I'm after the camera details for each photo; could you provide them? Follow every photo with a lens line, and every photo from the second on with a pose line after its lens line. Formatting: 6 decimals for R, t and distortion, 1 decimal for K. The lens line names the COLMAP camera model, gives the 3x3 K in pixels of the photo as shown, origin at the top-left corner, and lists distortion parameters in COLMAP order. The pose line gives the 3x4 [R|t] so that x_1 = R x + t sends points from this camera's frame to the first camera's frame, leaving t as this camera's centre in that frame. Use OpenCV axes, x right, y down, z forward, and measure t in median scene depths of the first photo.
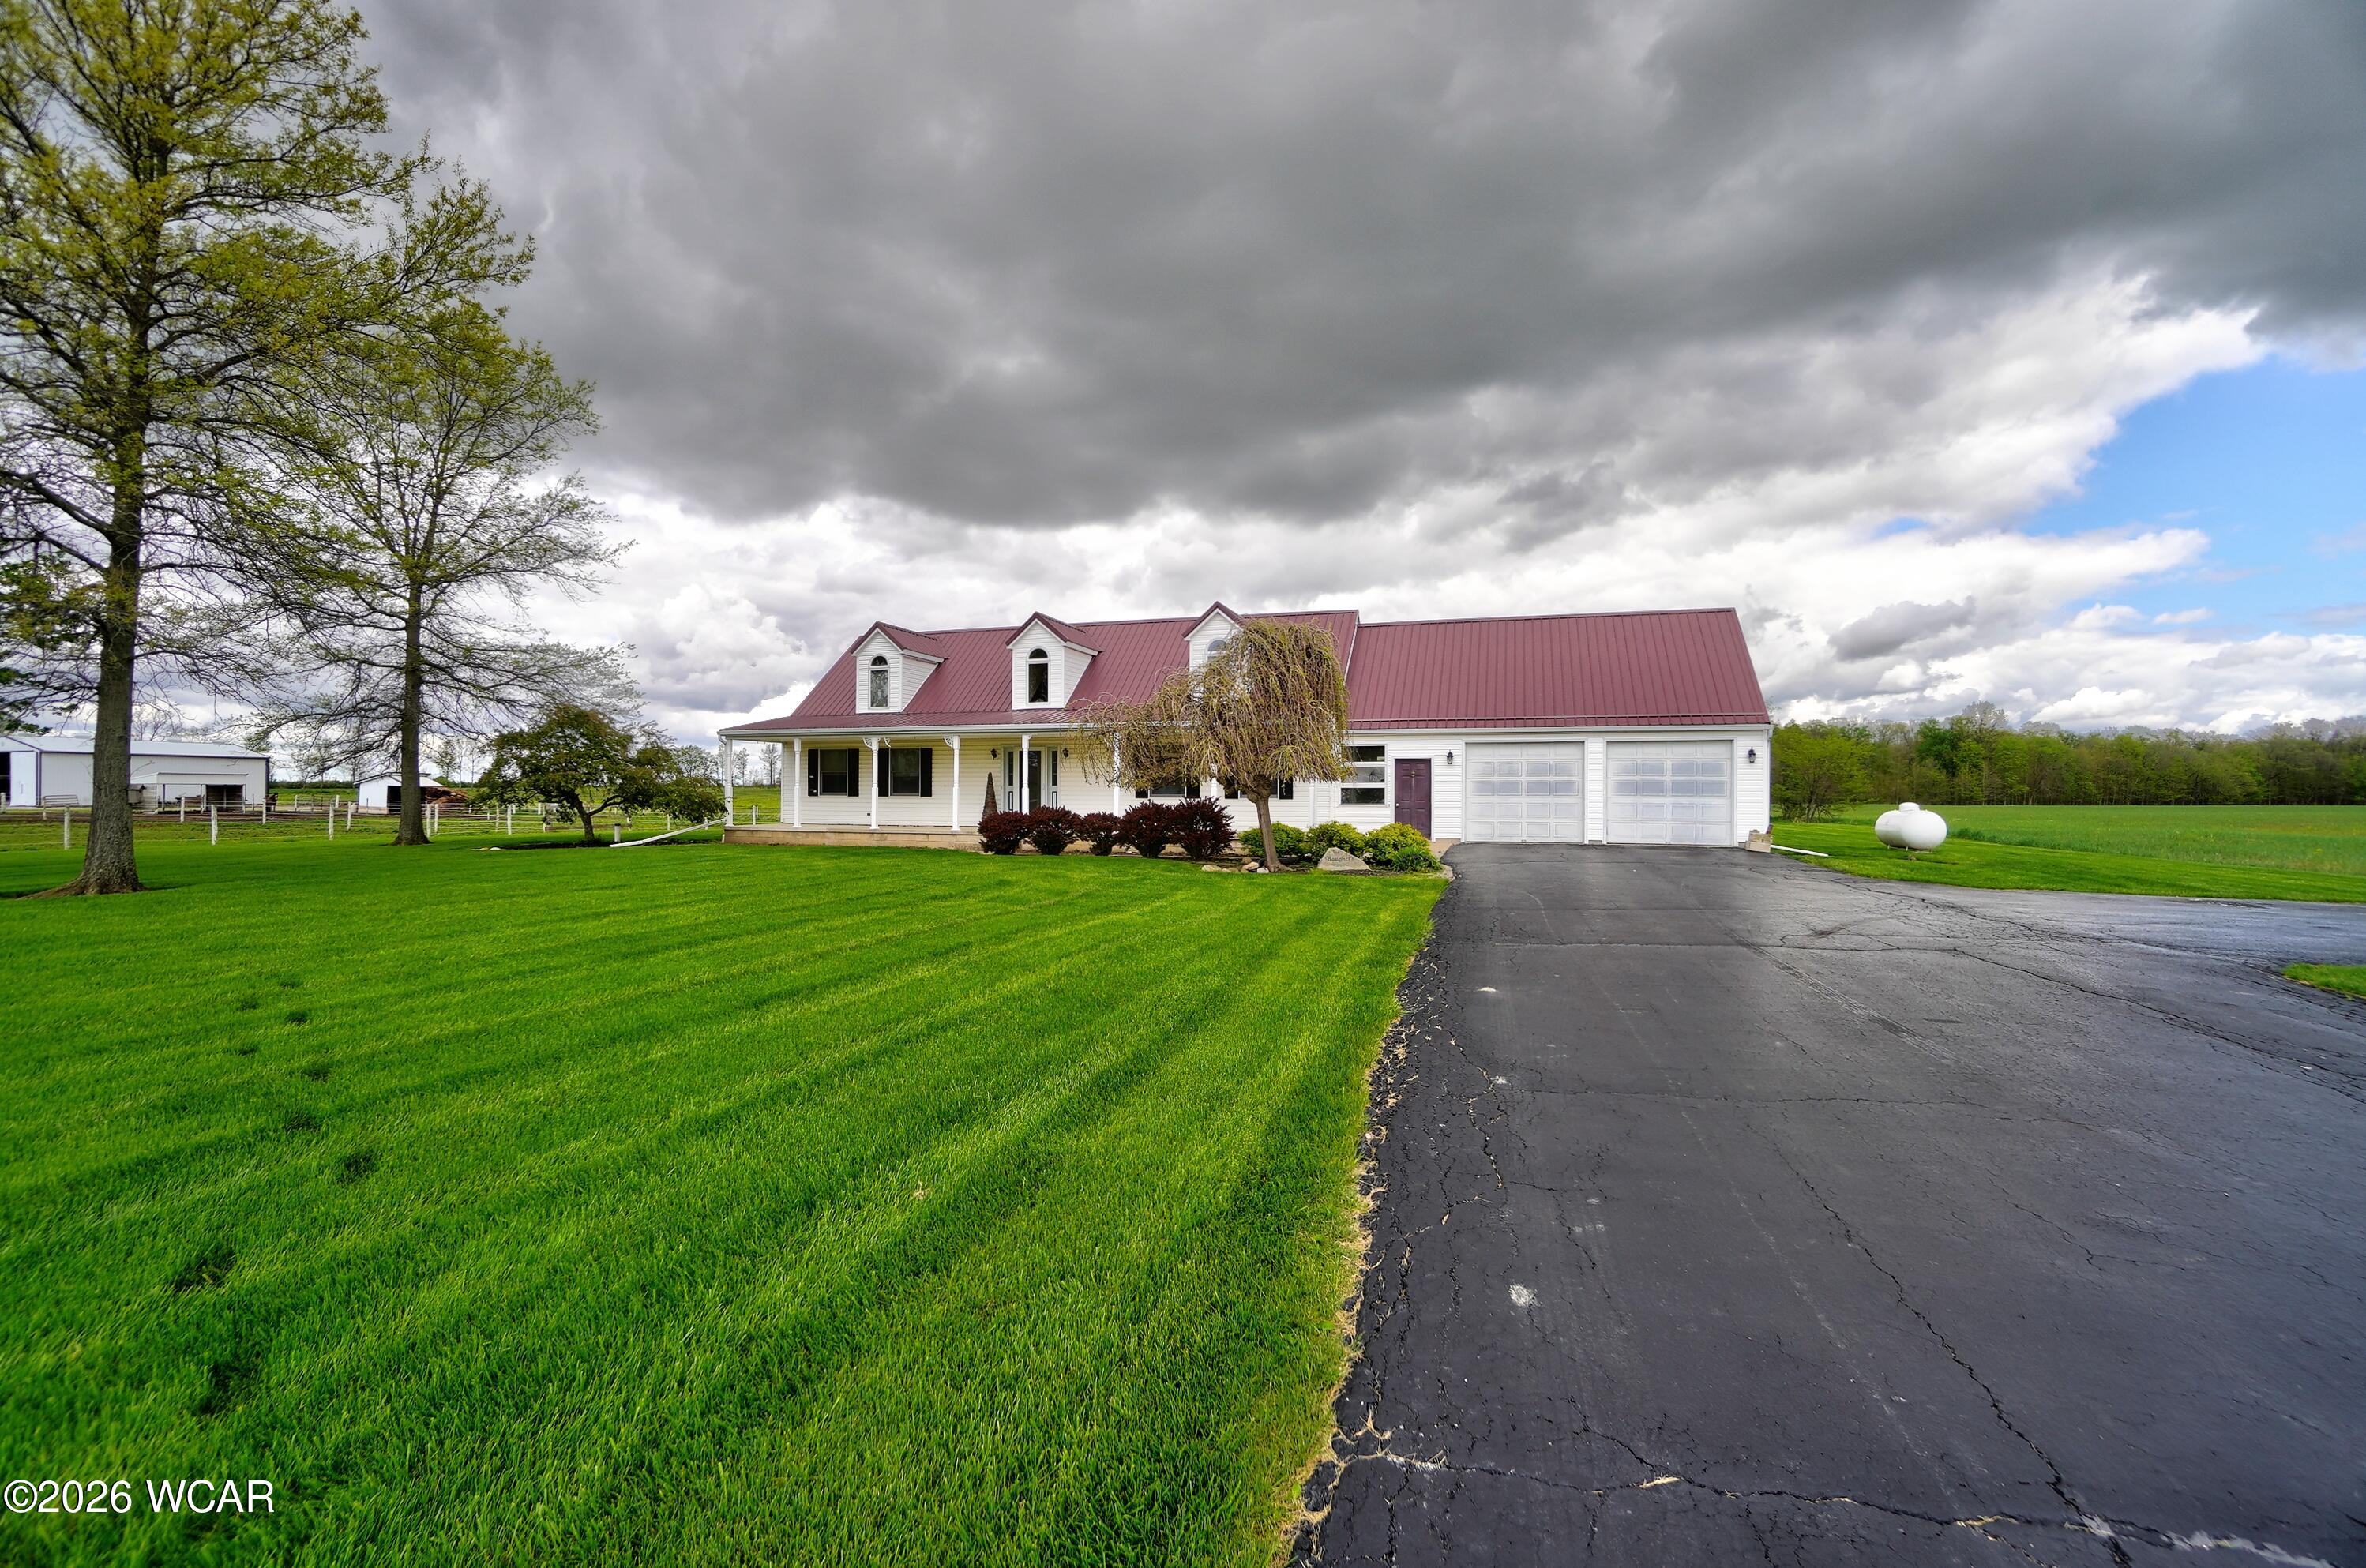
lens RADIAL K [[1071.1, 0, 1230.5], [0, 1071.1, 783.4], [0, 0, 1]] dist [-0.025081, -0.000469]
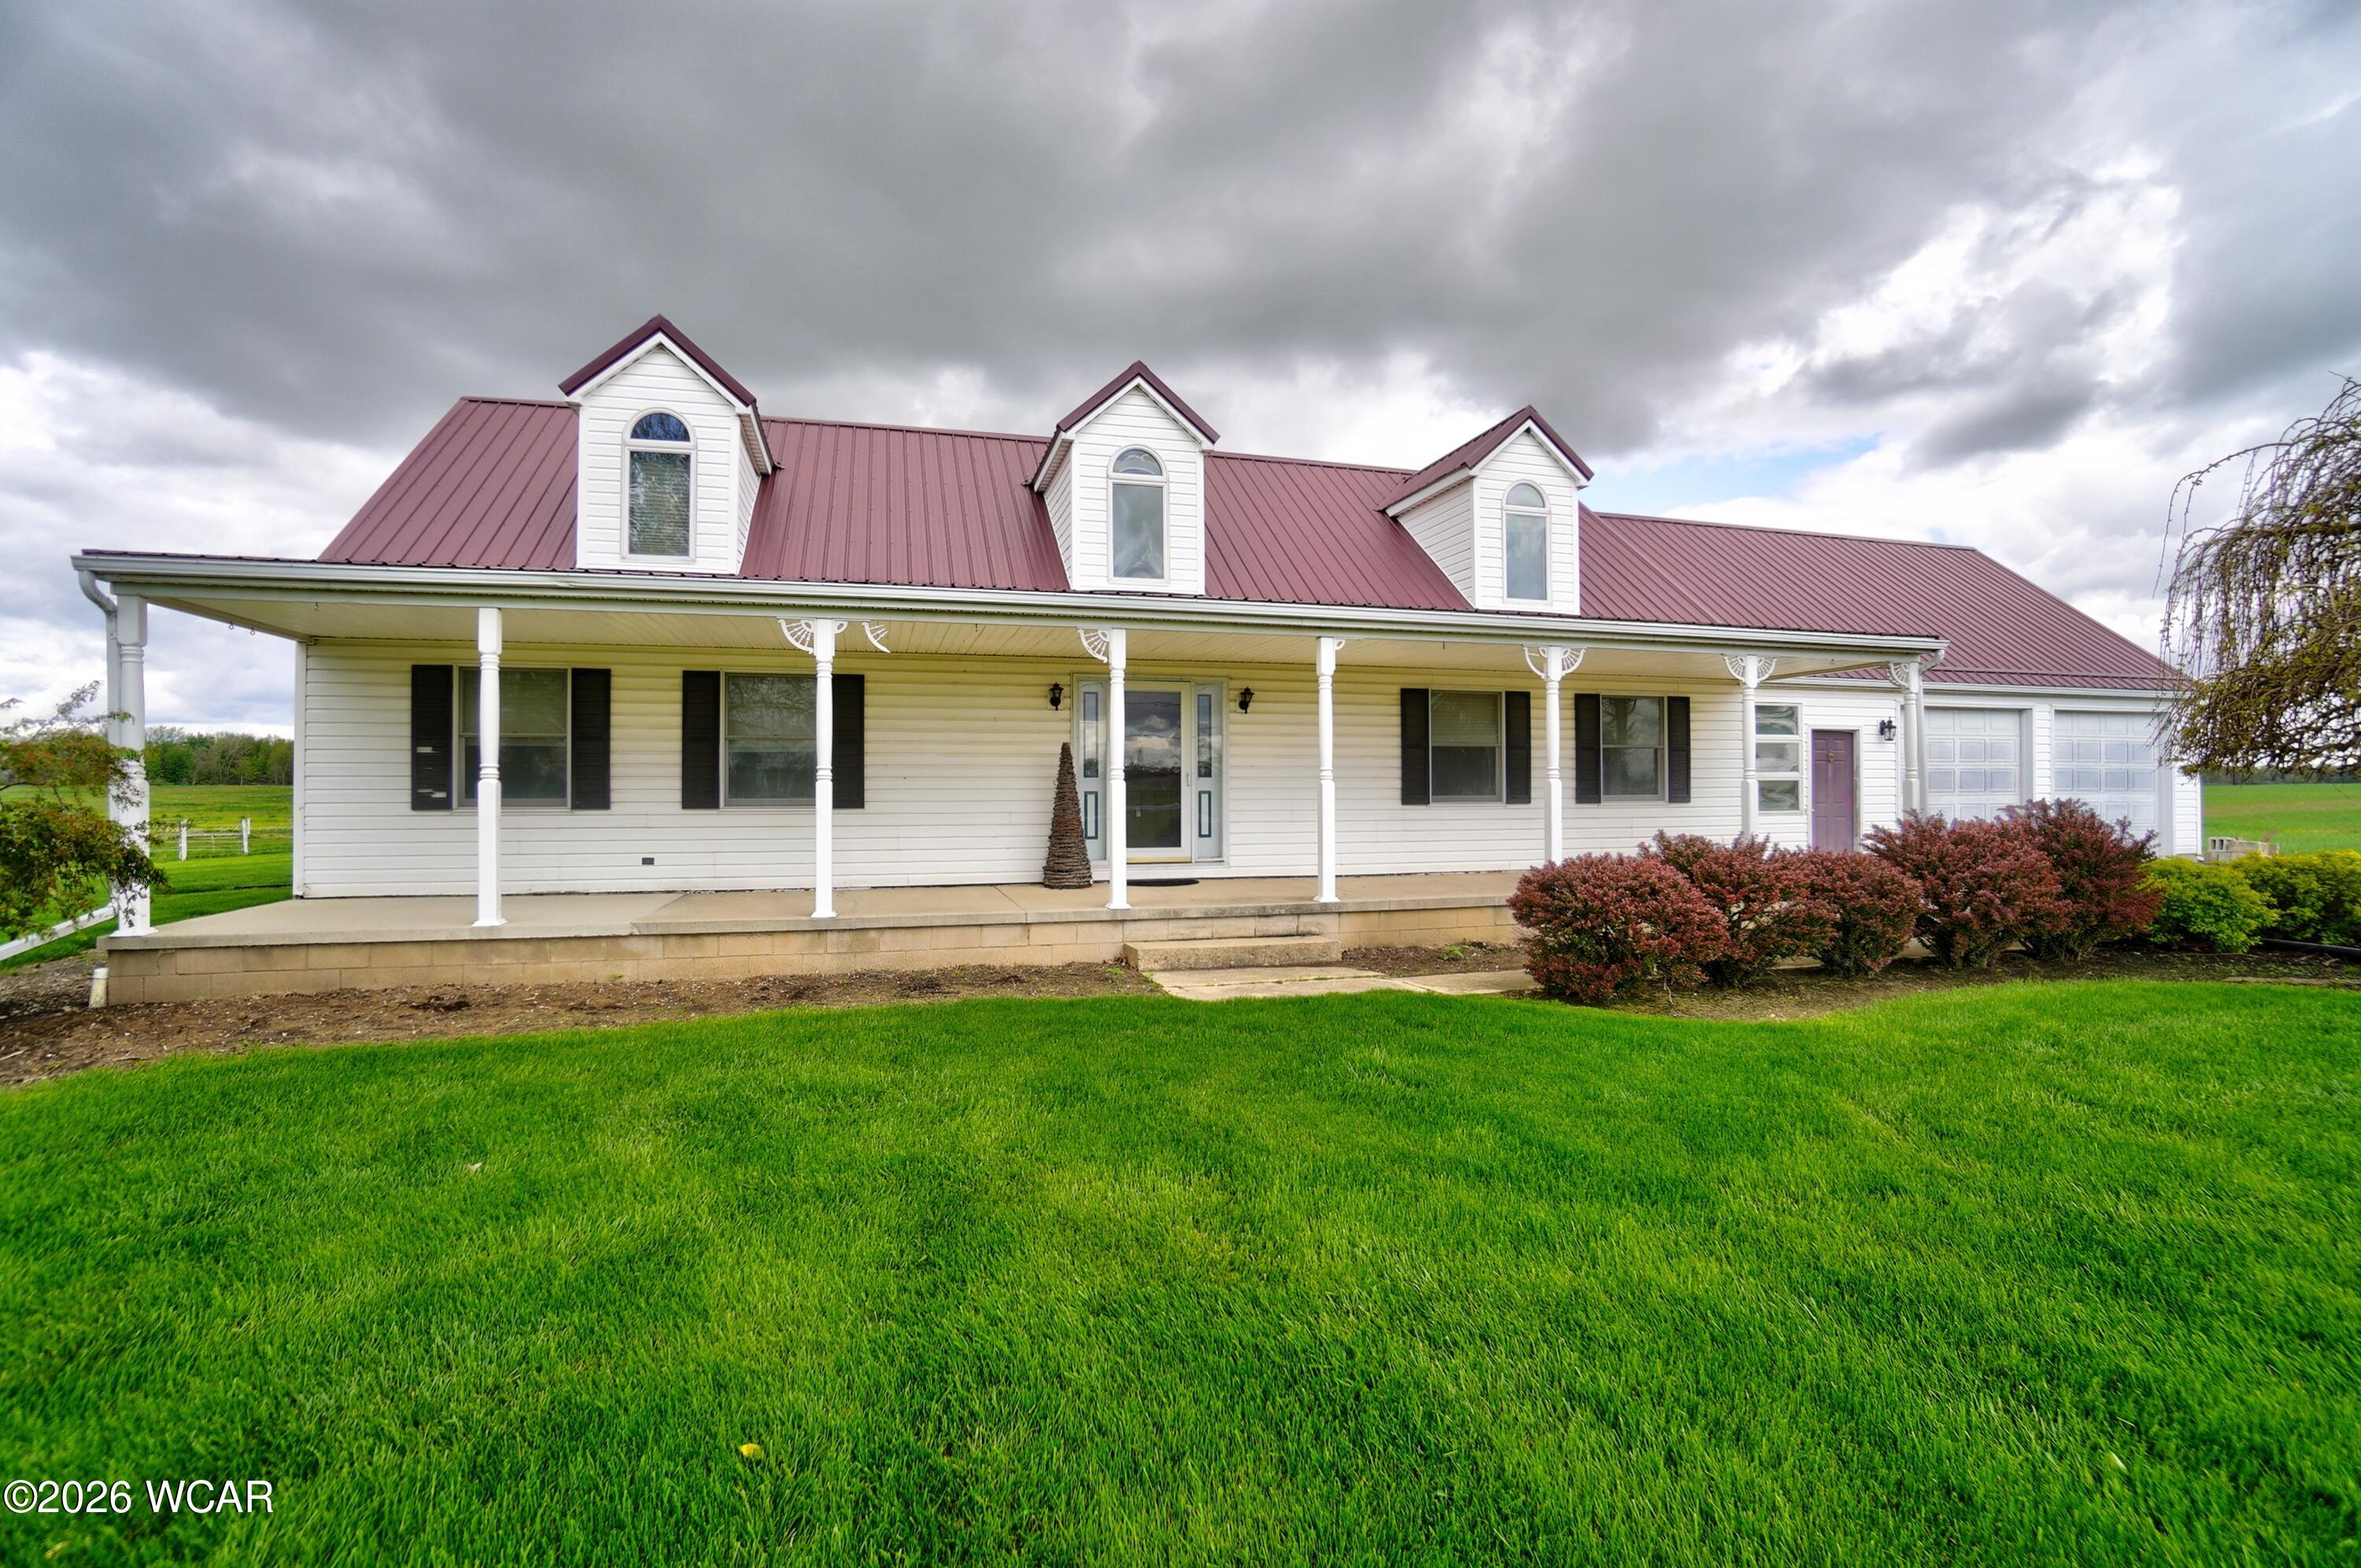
lens RADIAL K [[996.9, 0, 1173.2], [0, 996.9, 779.6], [0, 0, 1]] dist [-0.023422, 0.000392]
pose [[0.848149, -0.001618, 0.529756, -0.397402], [0.000692, 0.999998, 0.001947, 0.002439], [-0.529758, -0.001285, 0.848148, 0.700966]]
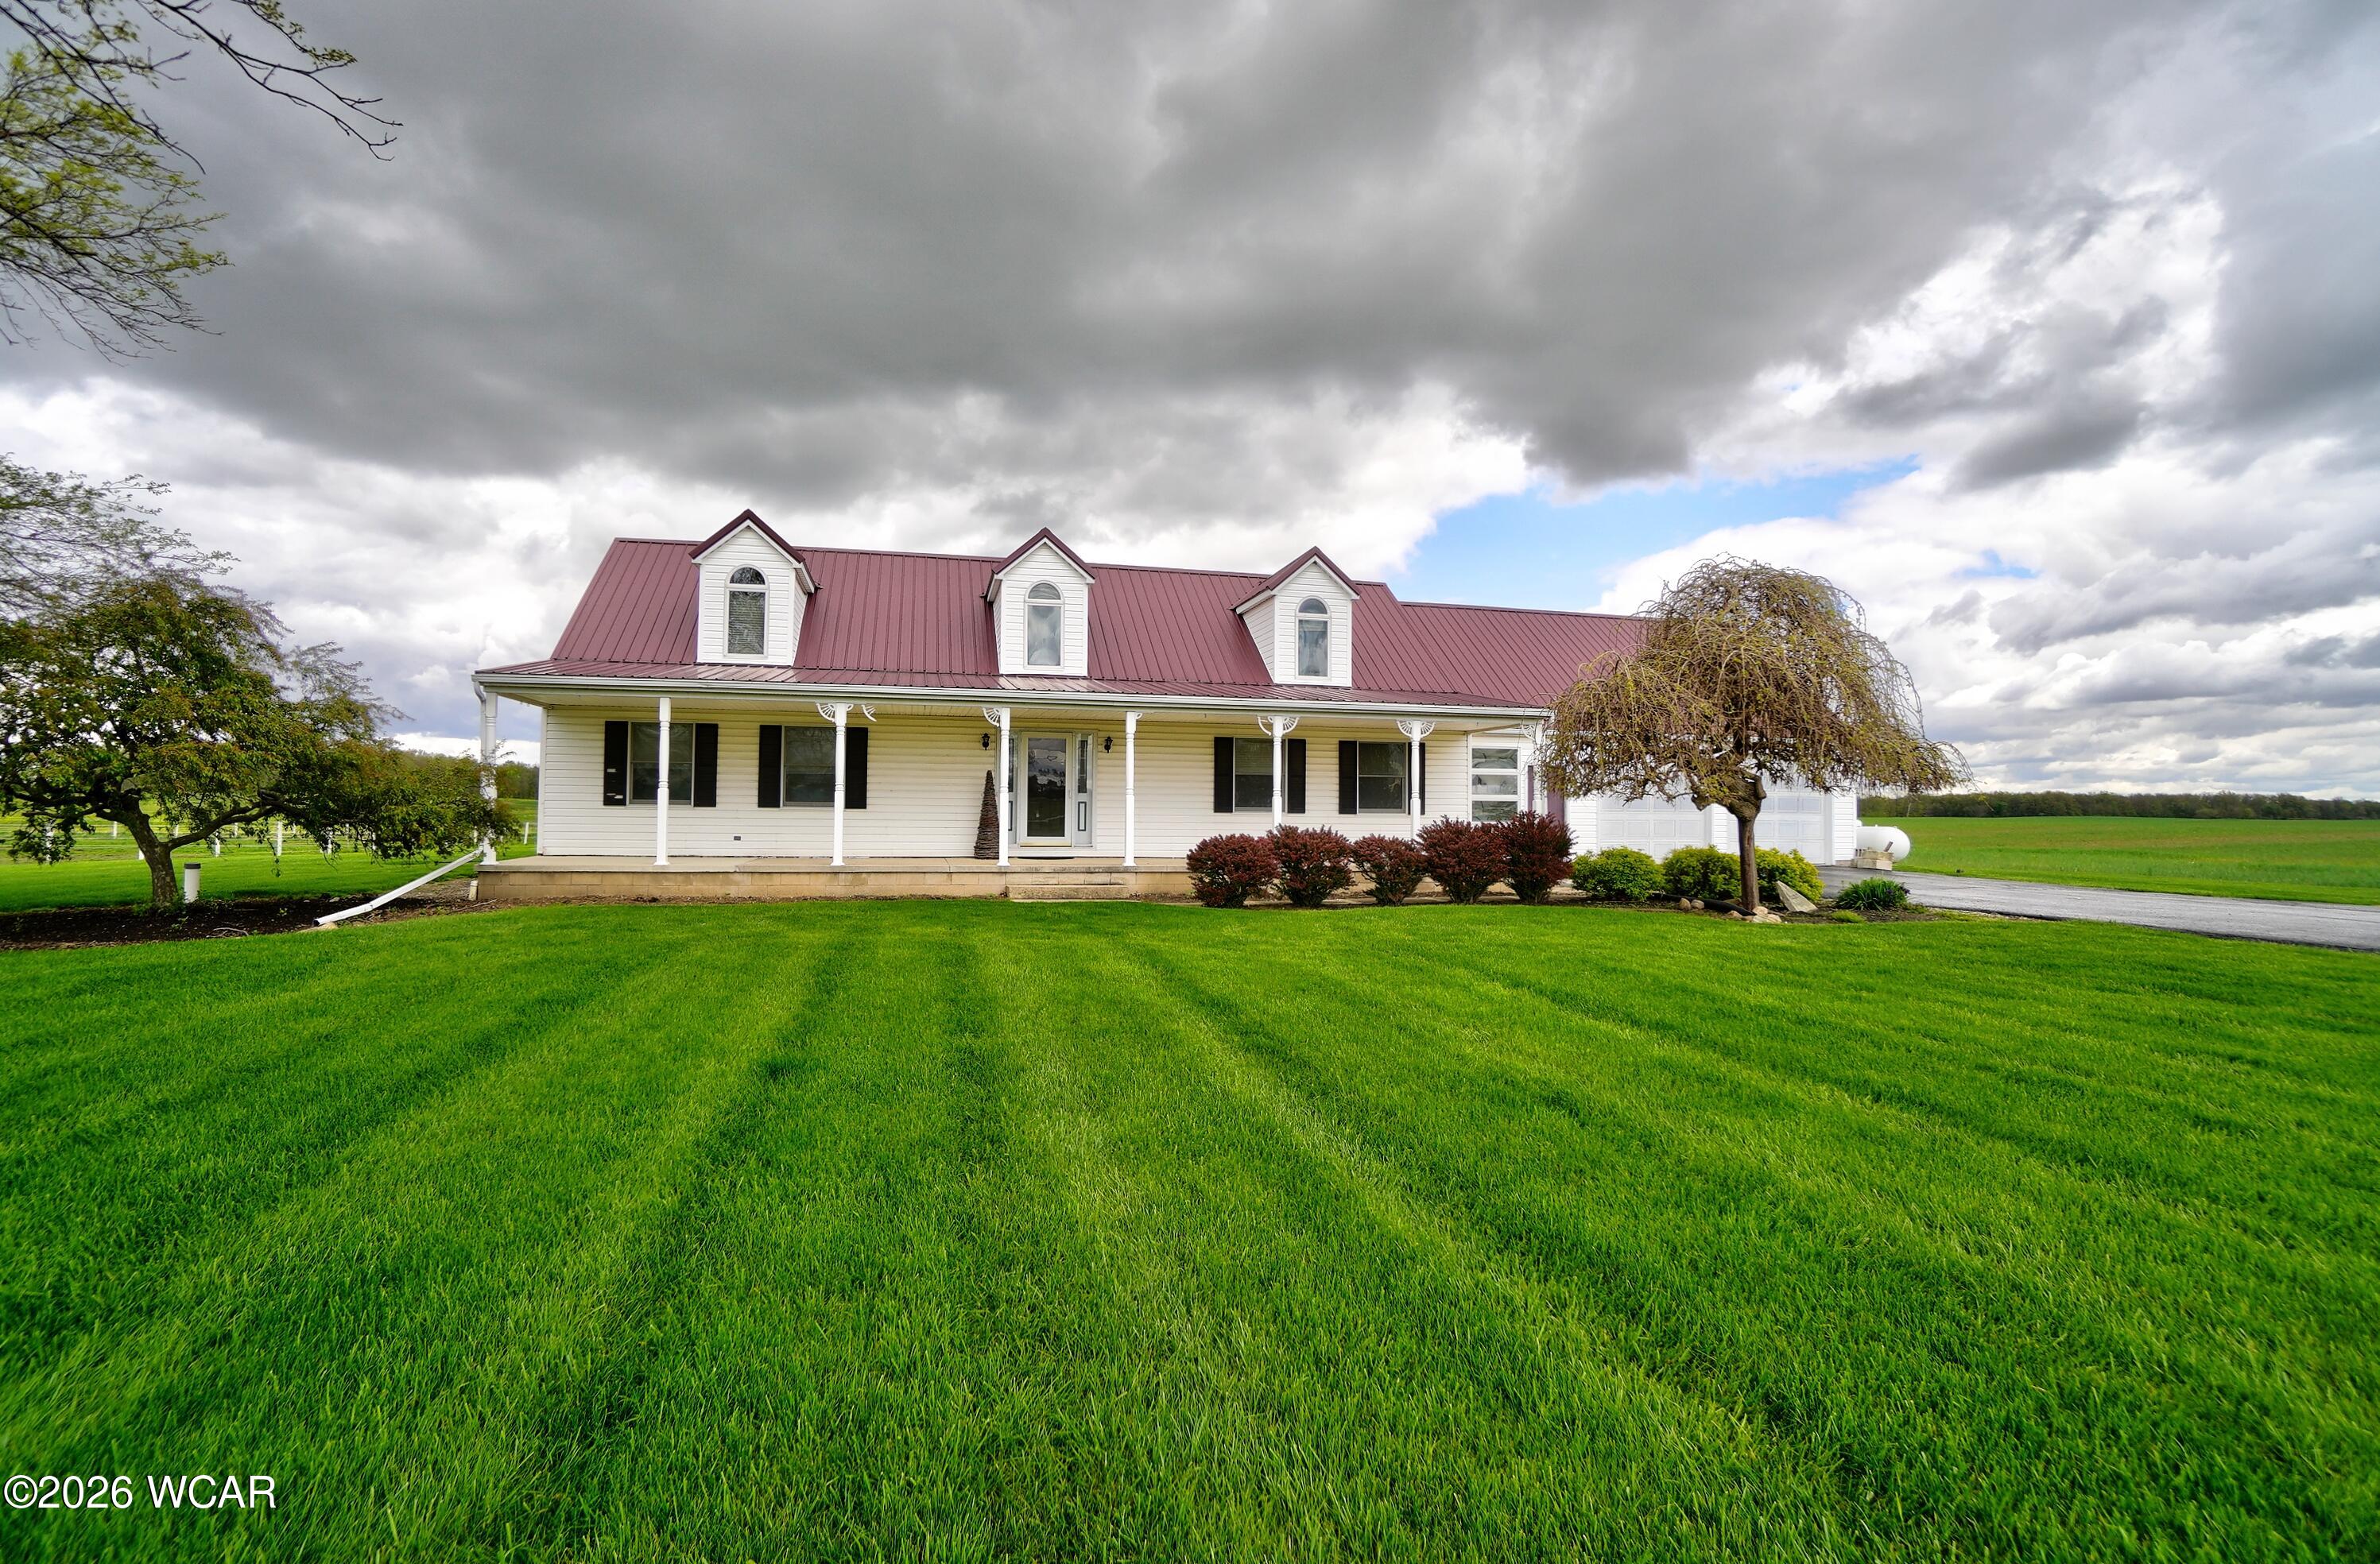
lens RADIAL K [[1035.6, 0, 1180.1], [0, 1035.6, 787.9], [0, 0, 1]] dist [-0.016736, 0.000277]
pose [[0.859431, 0.015157, 0.511026, -0.456366], [-0.012450, 0.999884, -0.008719, 0.004080], [-0.511099, 0.001131, 0.859521, 0.433953]]
